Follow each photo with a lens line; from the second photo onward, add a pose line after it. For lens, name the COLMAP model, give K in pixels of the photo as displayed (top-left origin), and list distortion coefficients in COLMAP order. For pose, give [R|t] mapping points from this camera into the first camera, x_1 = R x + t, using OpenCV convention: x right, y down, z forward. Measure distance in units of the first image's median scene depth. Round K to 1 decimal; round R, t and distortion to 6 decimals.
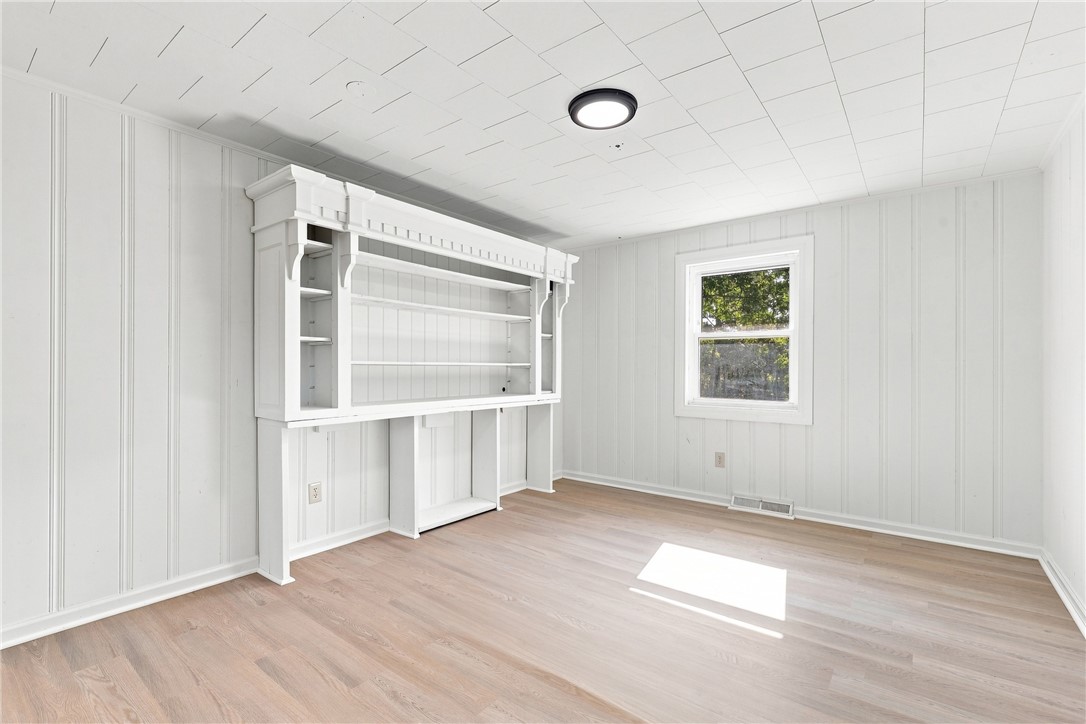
lens RADIAL K [[492.0, 0, 546.3], [0, 492.0, 366.4], [0, 0, 1]] dist [0.001554, -0.000039]
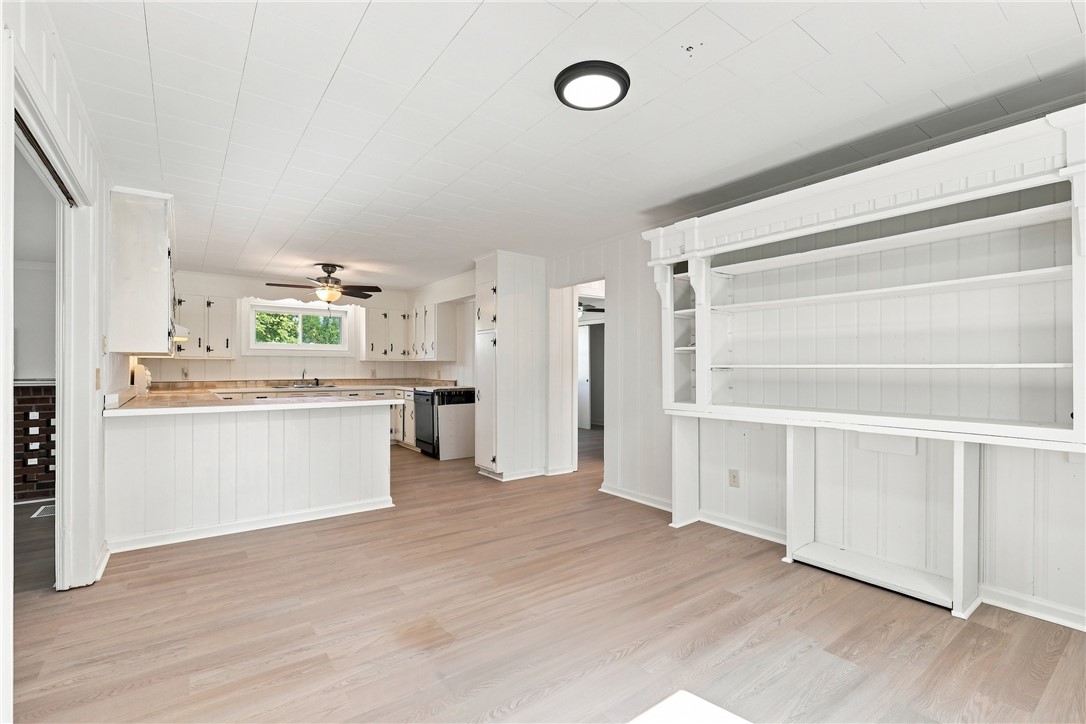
lens RADIAL K [[492.0, 0, 544.7], [0, 492.0, 364.3], [0, 0, 1]] dist [0.001554, -0.000039]
pose [[-0.274231, -0.012194, -0.961586, 0.766388], [-0.001541, 0.999924, -0.012241, 0.002170], [0.961663, -0.001875, -0.274229, 0.878095]]
